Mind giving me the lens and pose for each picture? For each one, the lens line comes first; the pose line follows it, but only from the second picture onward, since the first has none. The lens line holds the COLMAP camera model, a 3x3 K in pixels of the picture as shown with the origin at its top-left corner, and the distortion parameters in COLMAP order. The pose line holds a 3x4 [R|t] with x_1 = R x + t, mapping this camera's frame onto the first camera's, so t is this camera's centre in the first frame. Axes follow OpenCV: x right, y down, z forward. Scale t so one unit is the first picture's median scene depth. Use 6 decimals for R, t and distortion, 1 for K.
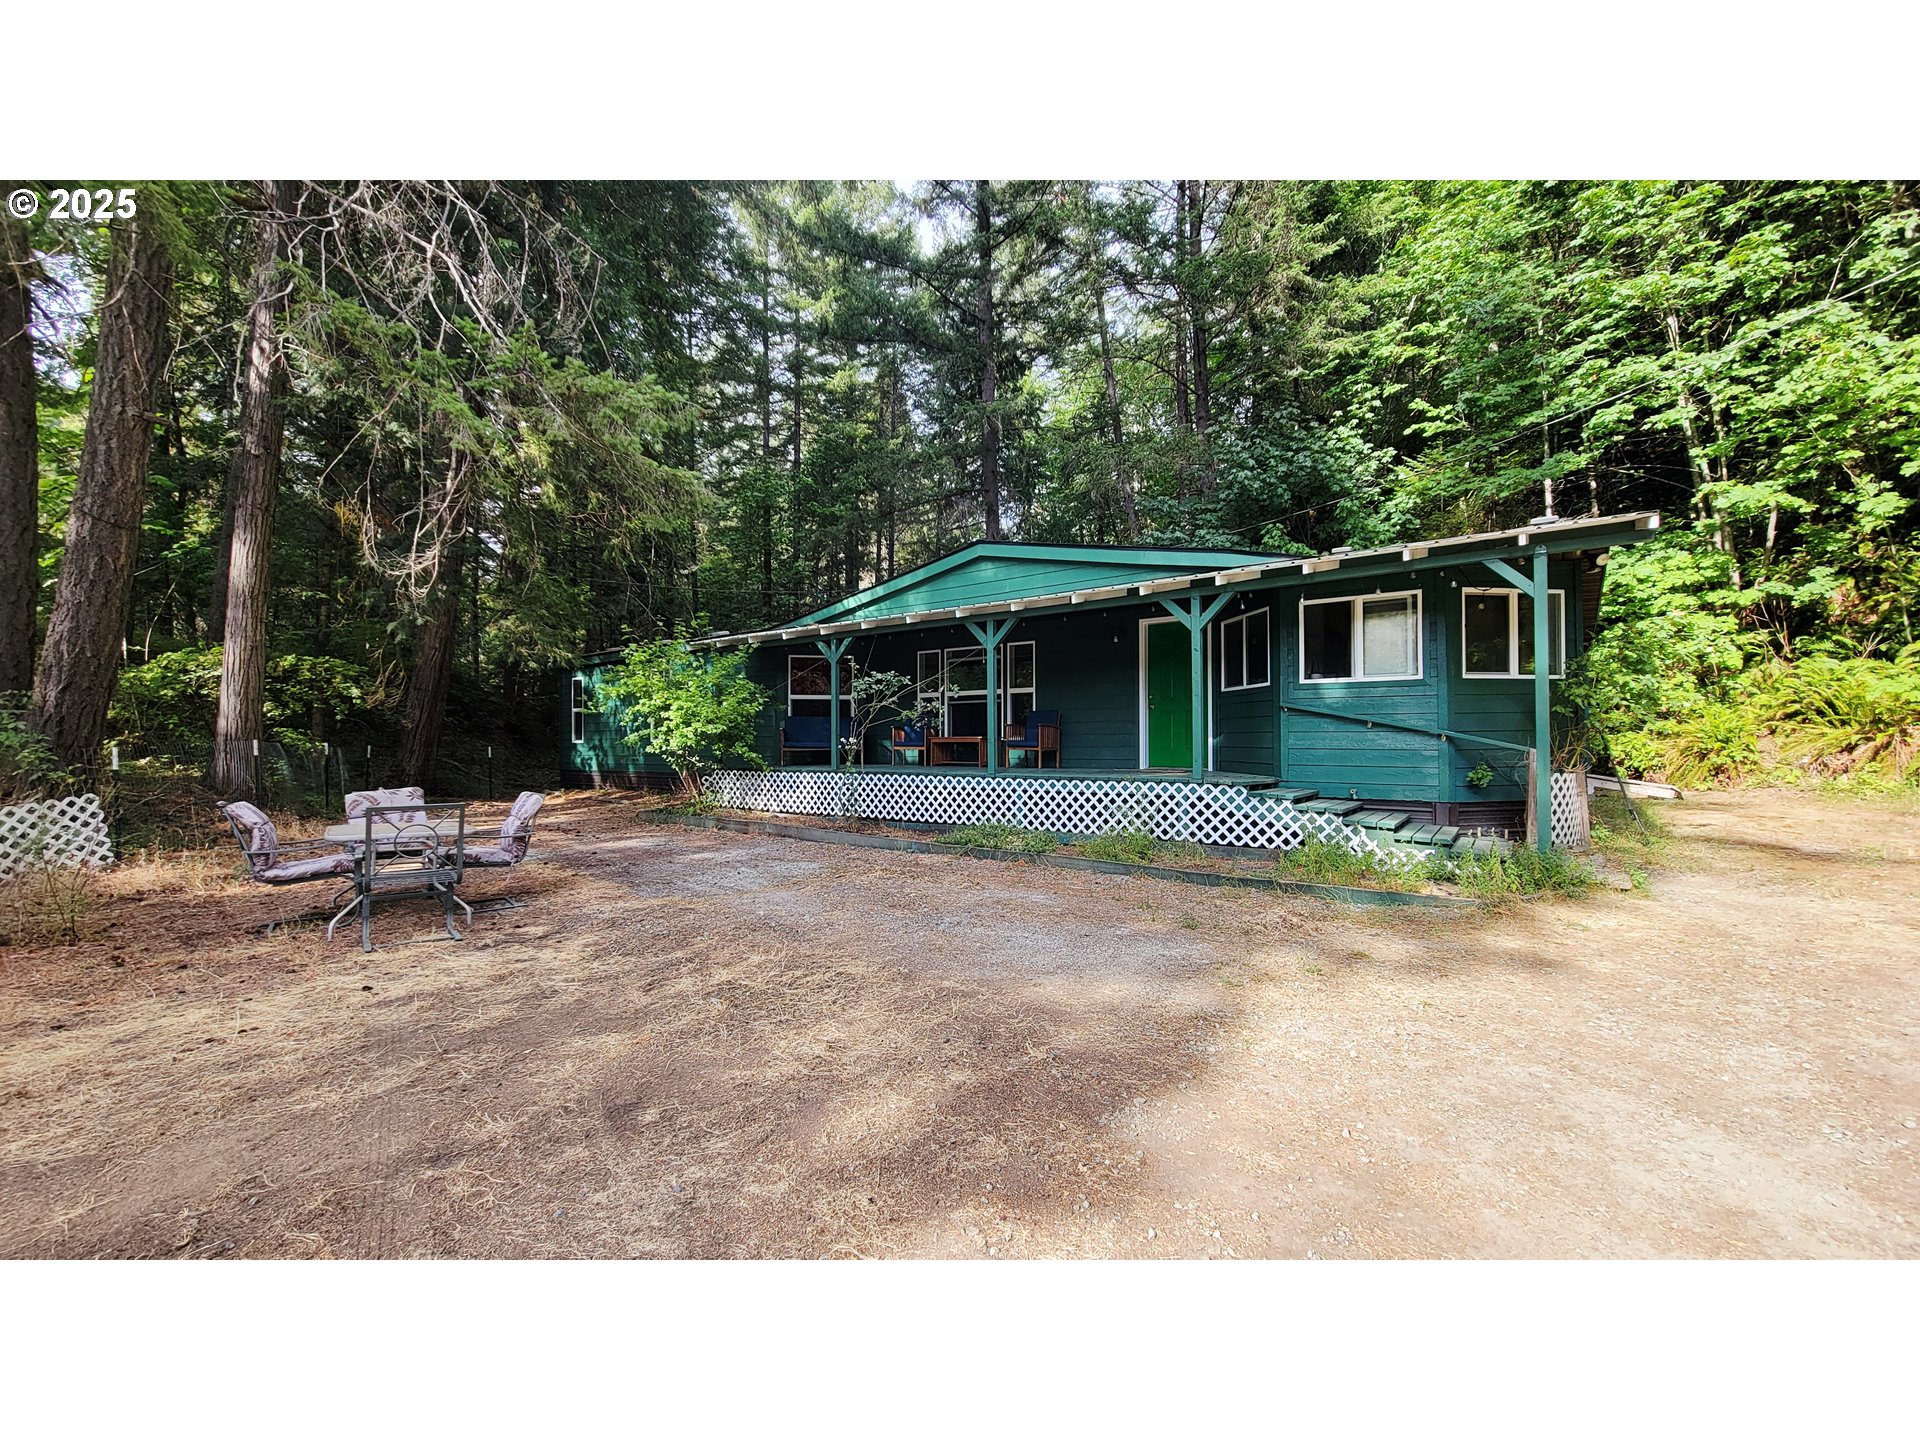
lens RADIAL K [[781.5, 0, 958.2], [0, 781.5, 729.2], [0, 0, 1]] dist [0.007957, -0.000371]
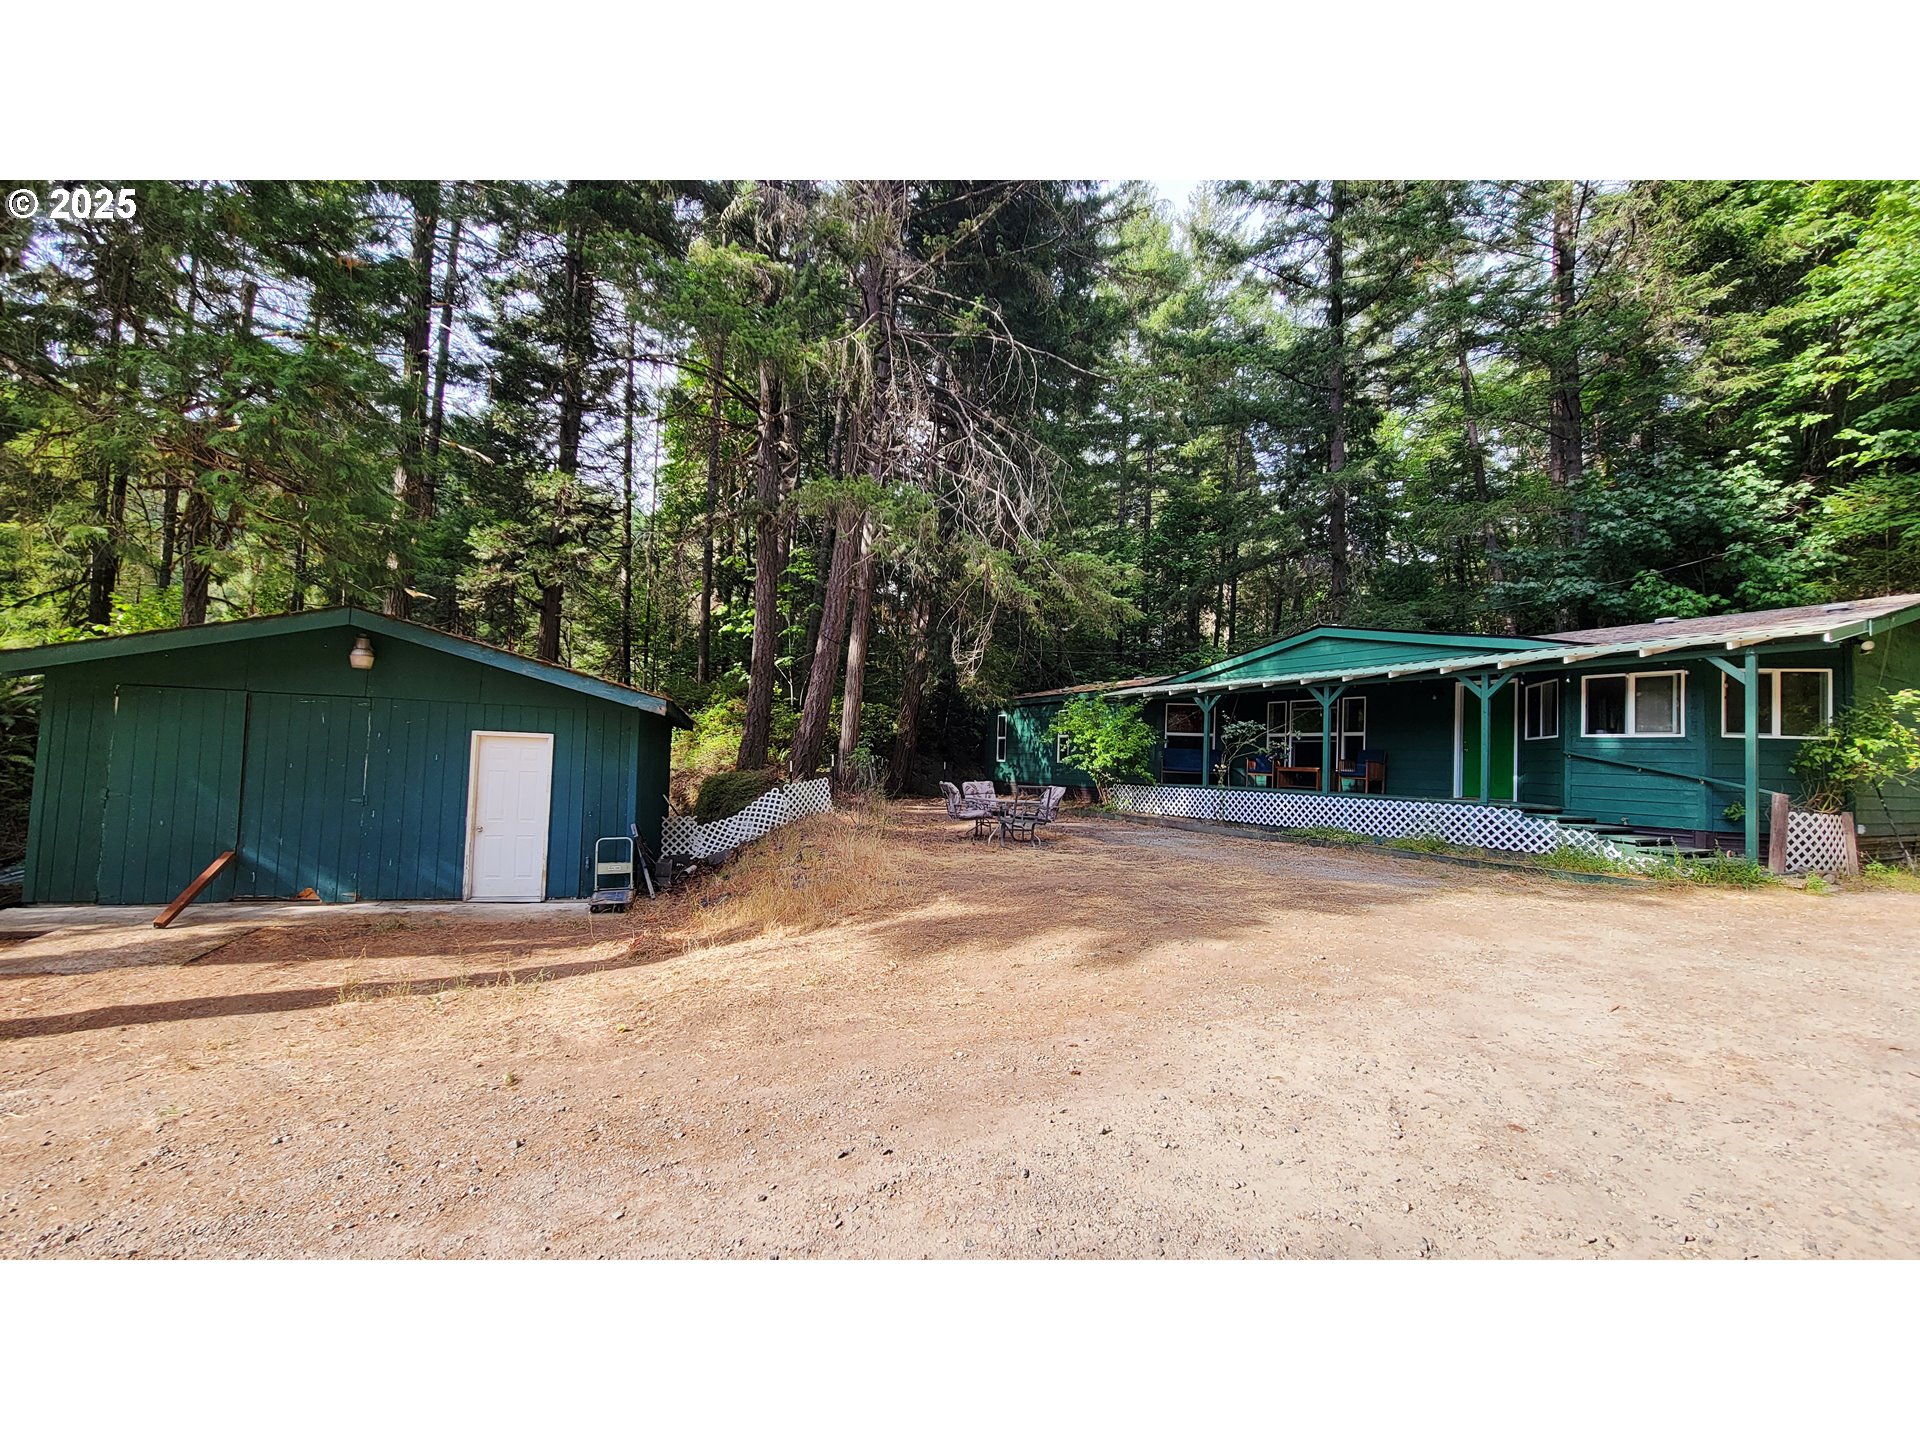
lens RADIAL K [[781.5, 0, 958.2], [0, 781.5, 729.2], [0, 0, 1]] dist [0.007957, -0.000371]
pose [[0.916390, 0.020225, -0.399774, -0.002007], [-0.034086, 0.999038, -0.027593, 0.001232], [0.398832, 0.038913, 0.916198, -0.501176]]
